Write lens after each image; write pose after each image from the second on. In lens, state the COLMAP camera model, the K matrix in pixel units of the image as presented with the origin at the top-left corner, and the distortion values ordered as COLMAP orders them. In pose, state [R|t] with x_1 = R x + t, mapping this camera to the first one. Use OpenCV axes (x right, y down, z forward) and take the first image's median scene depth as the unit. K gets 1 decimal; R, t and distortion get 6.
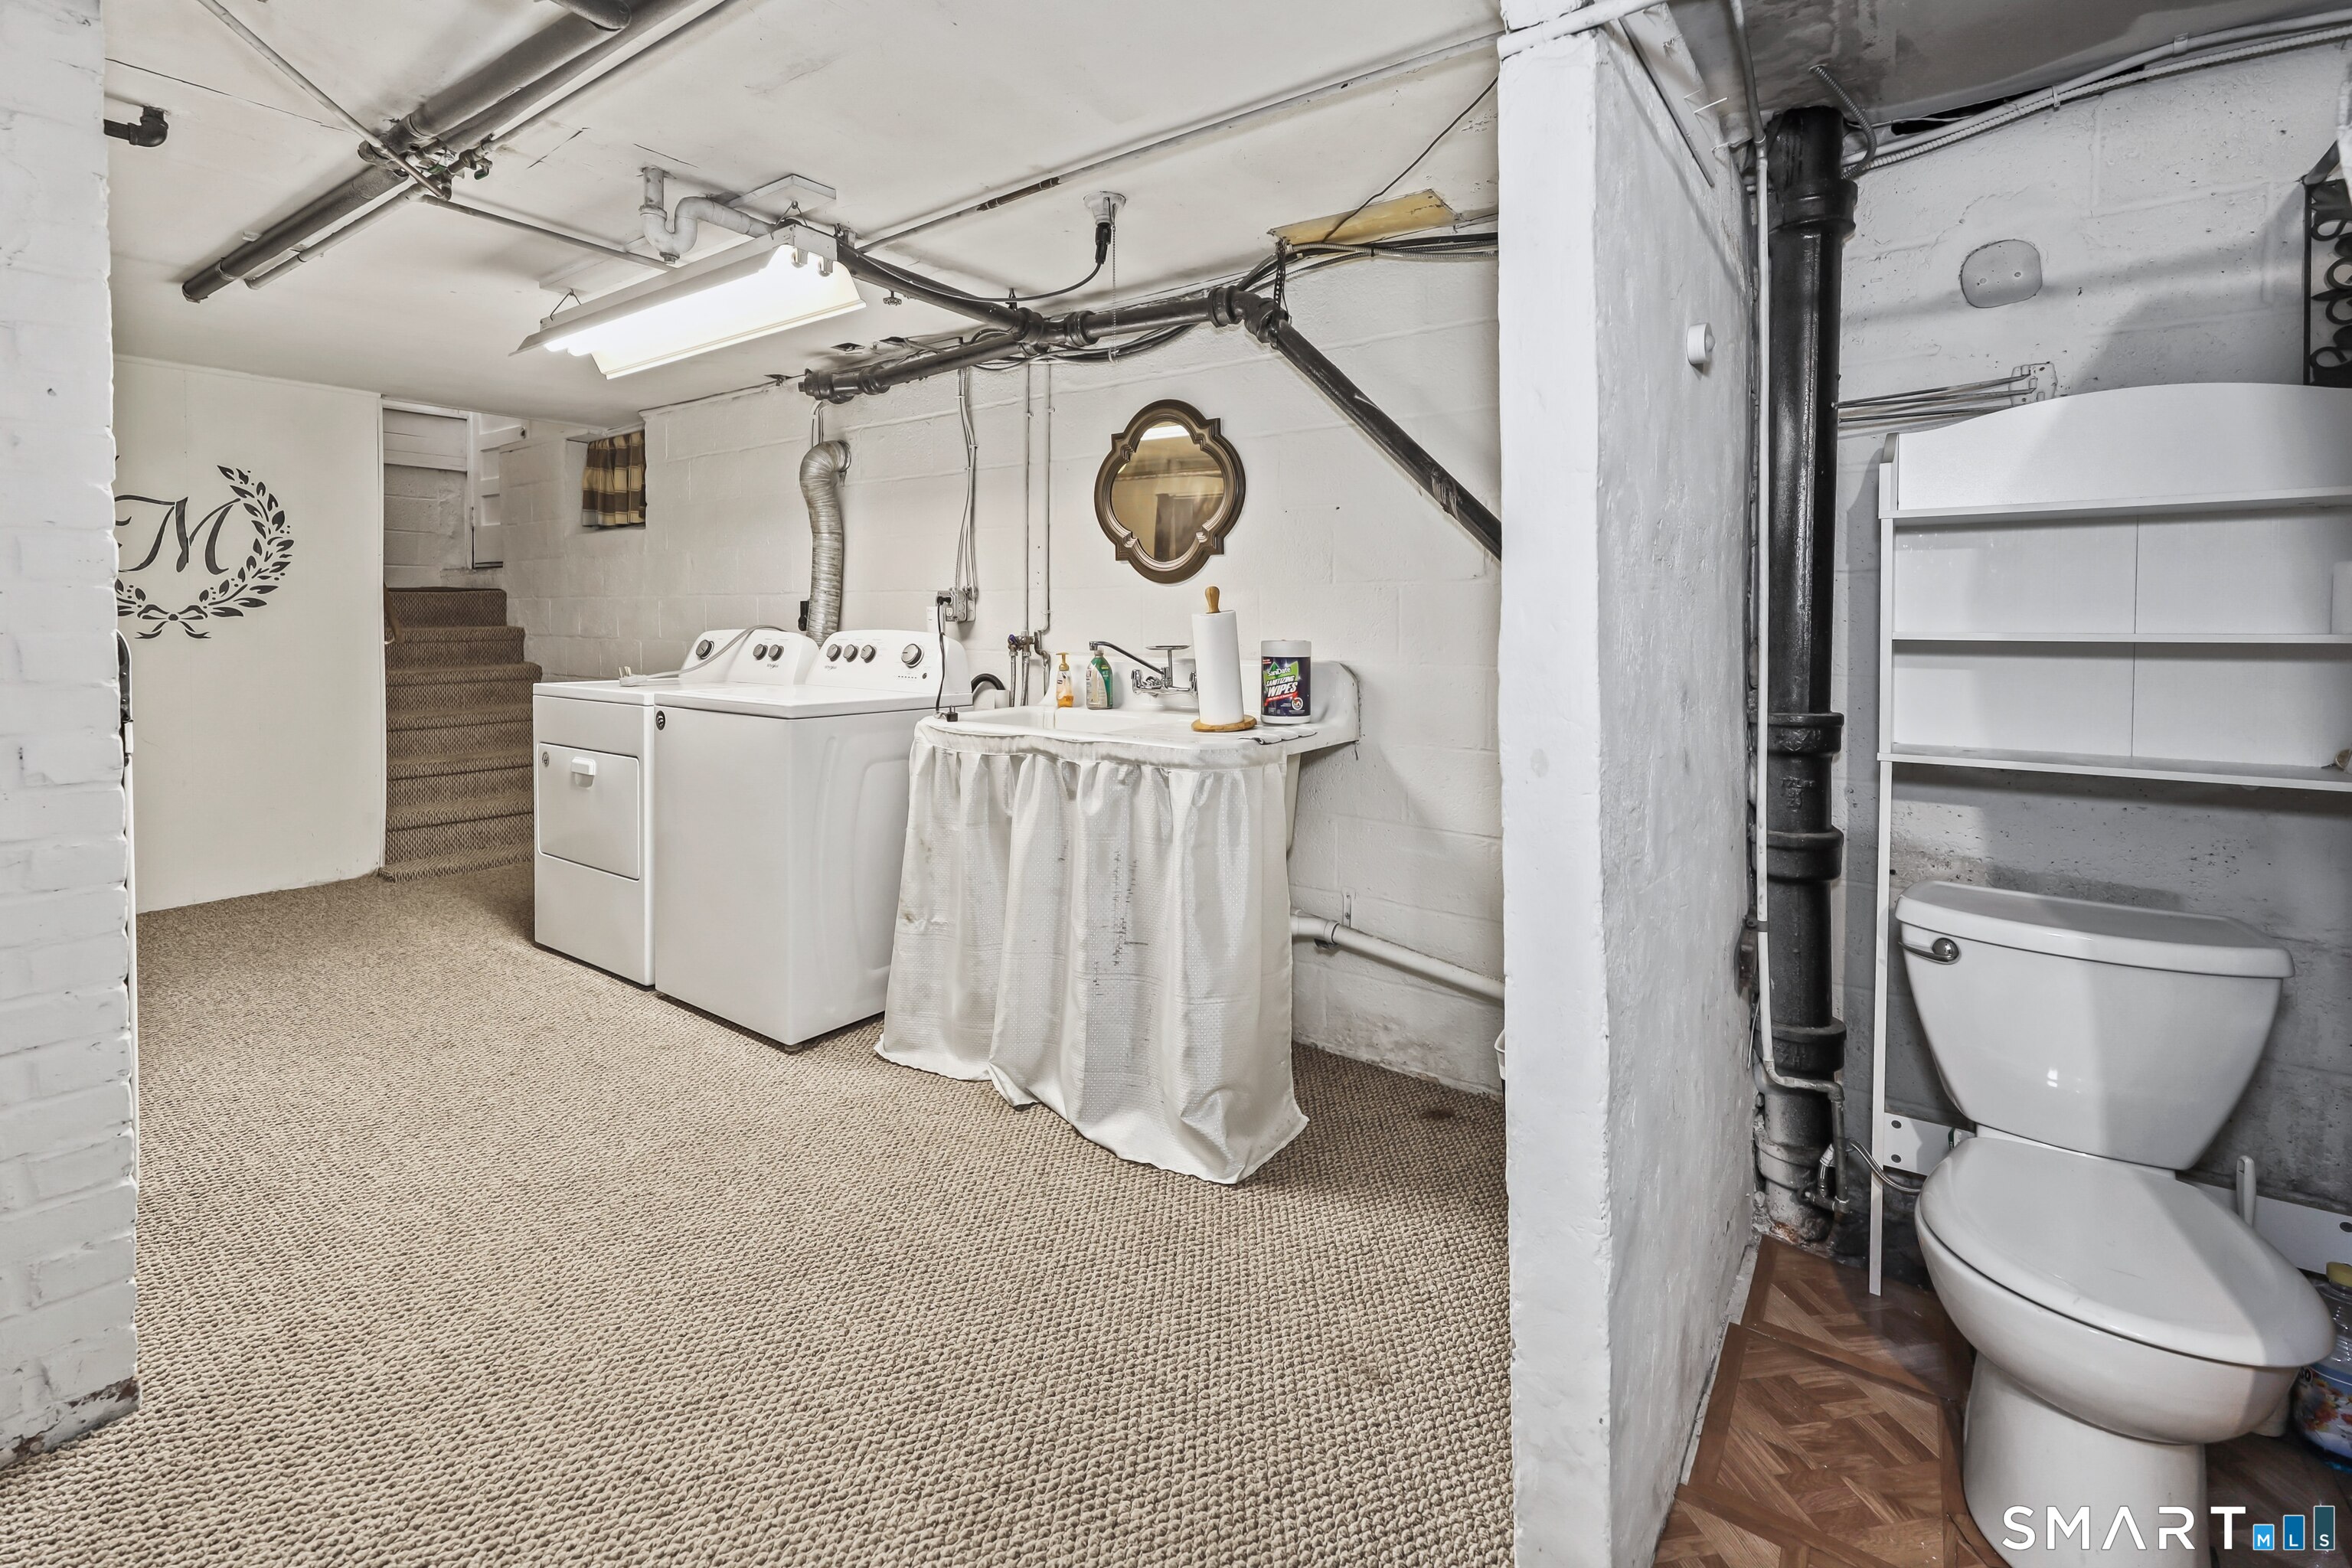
lens RADIAL K [[1035.1, 0, 1174.5], [0, 1035.1, 648.2], [0, 0, 1]] dist [-0.000895, -0.000951]
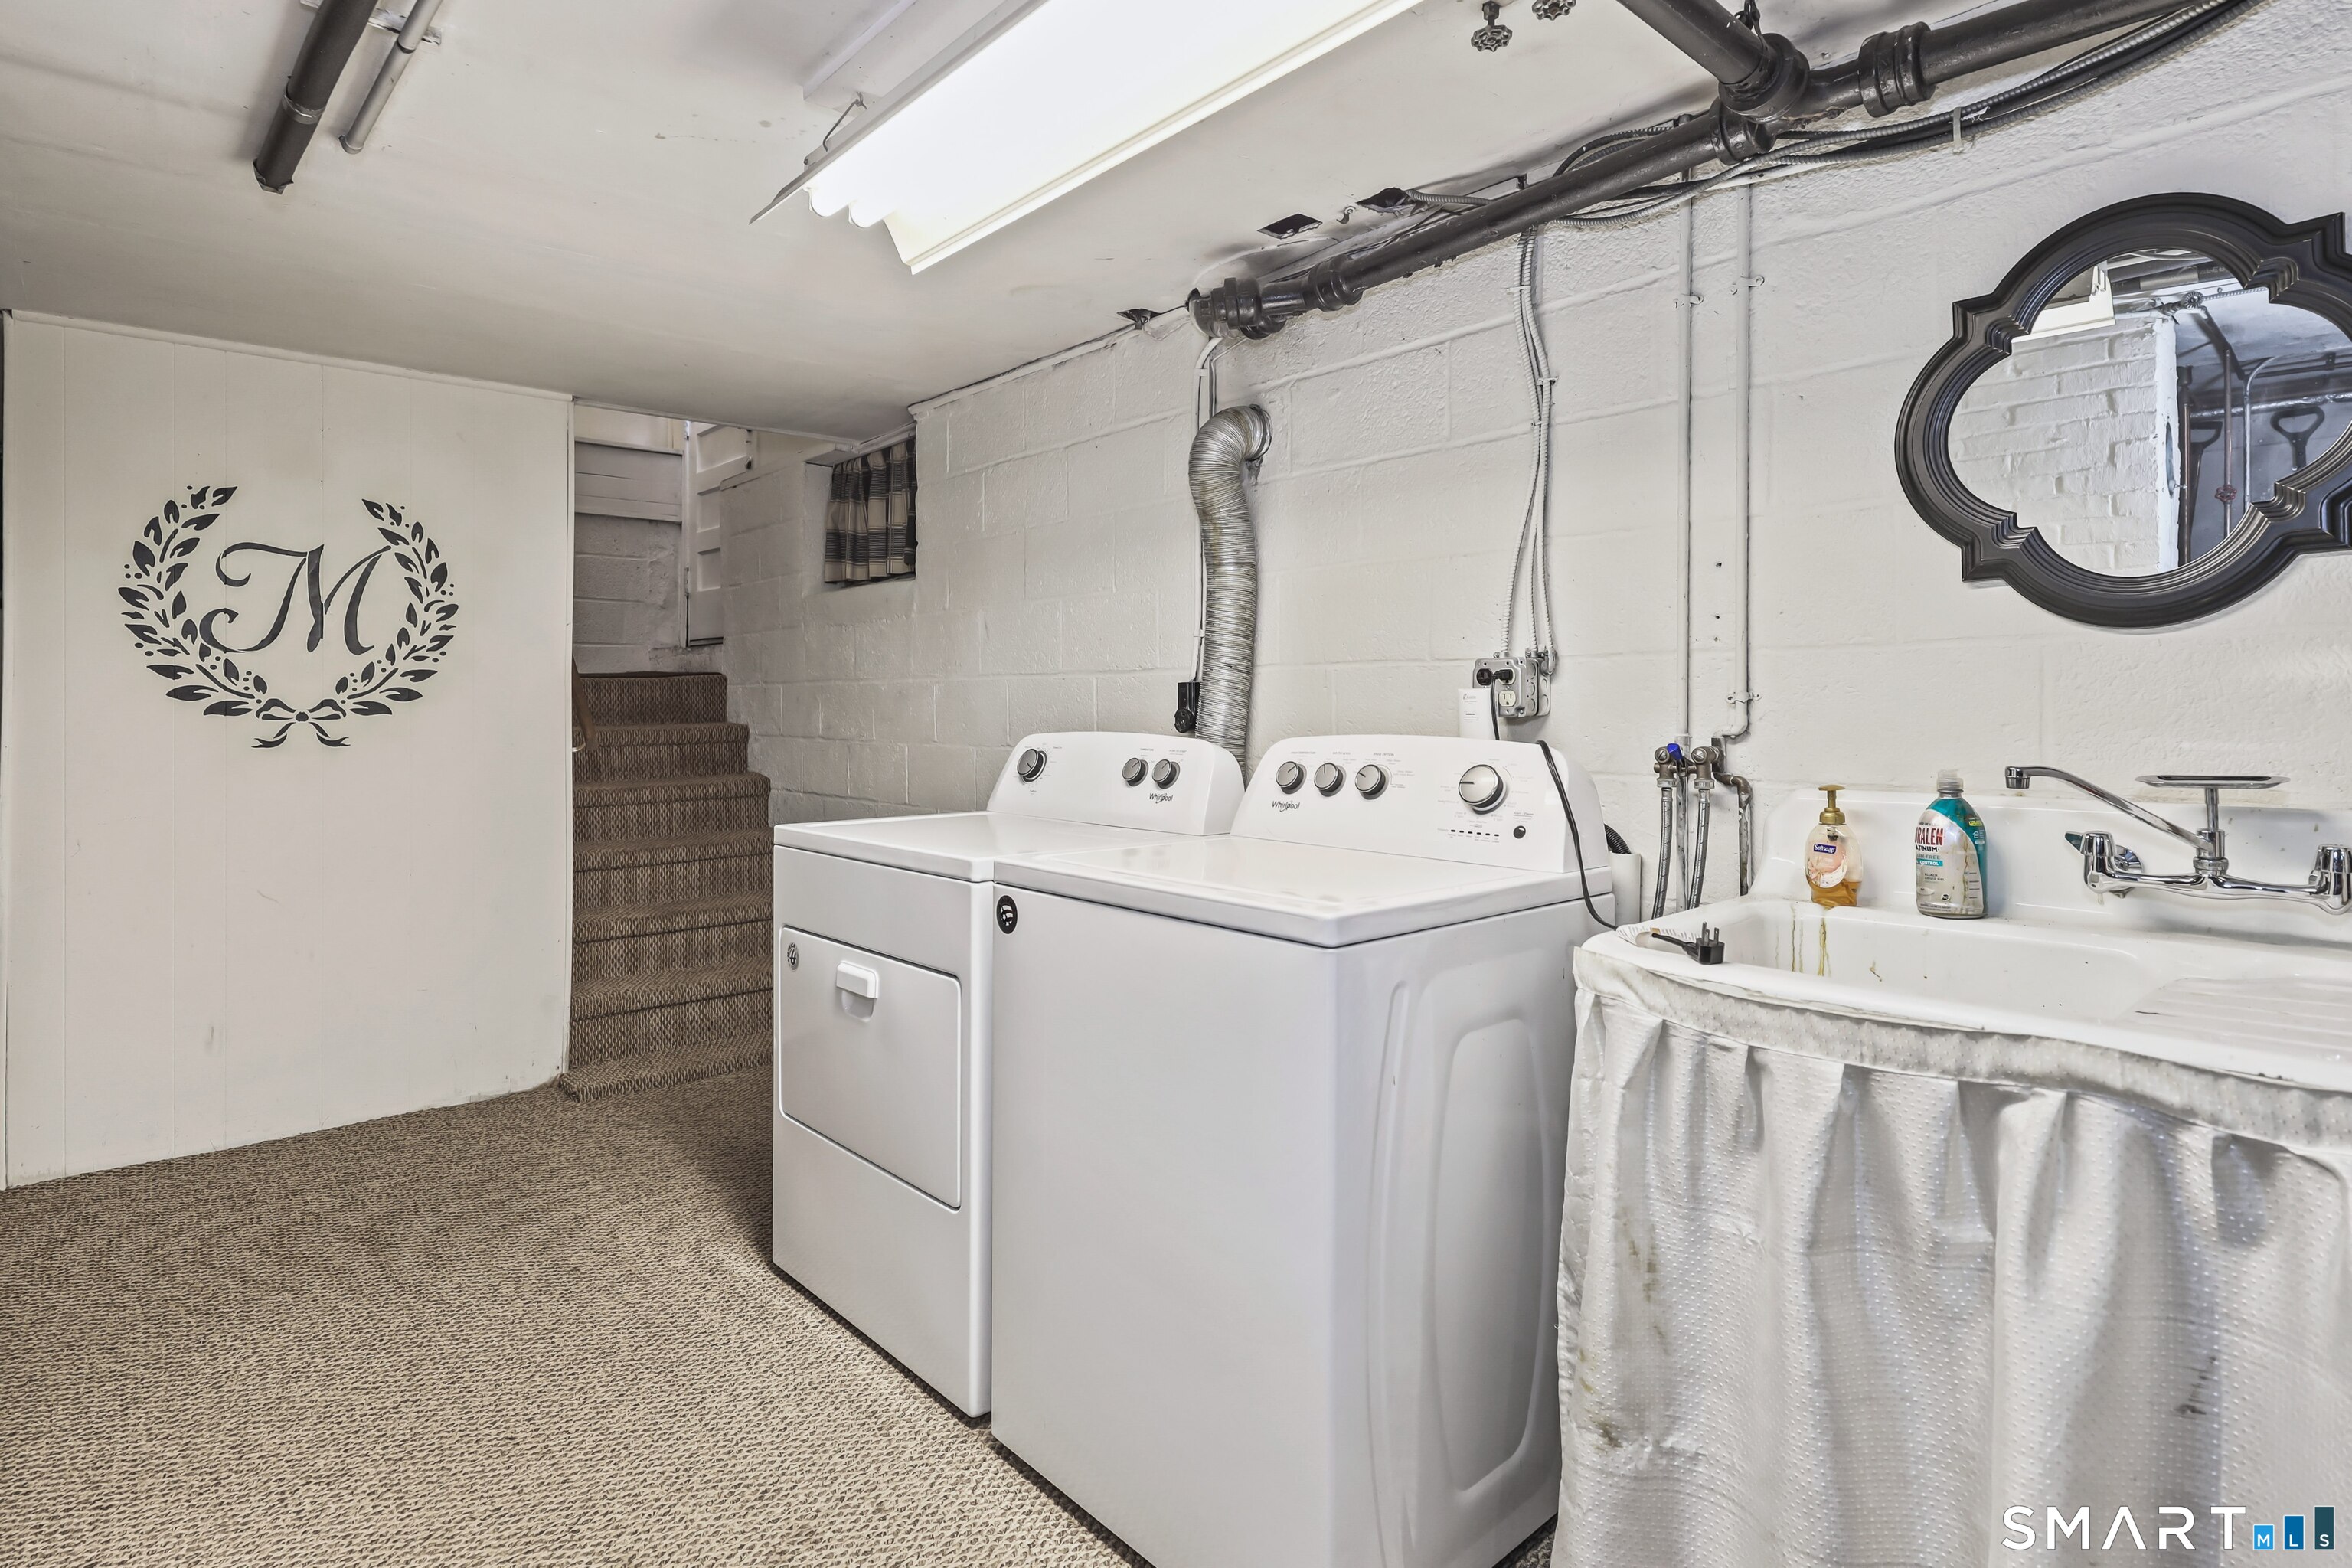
lens RADIAL K [[1227.2, 0, 1190.4], [0, 1227.2, 700.6], [0, 0, 1]] dist [-0.005631, 0.000006]
pose [[0.978663, -0.008796, -0.205286, -0.215773], [0.002376, 0.999501, -0.031501, -0.013429], [0.205460, 0.030342, 0.978195, 0.321302]]
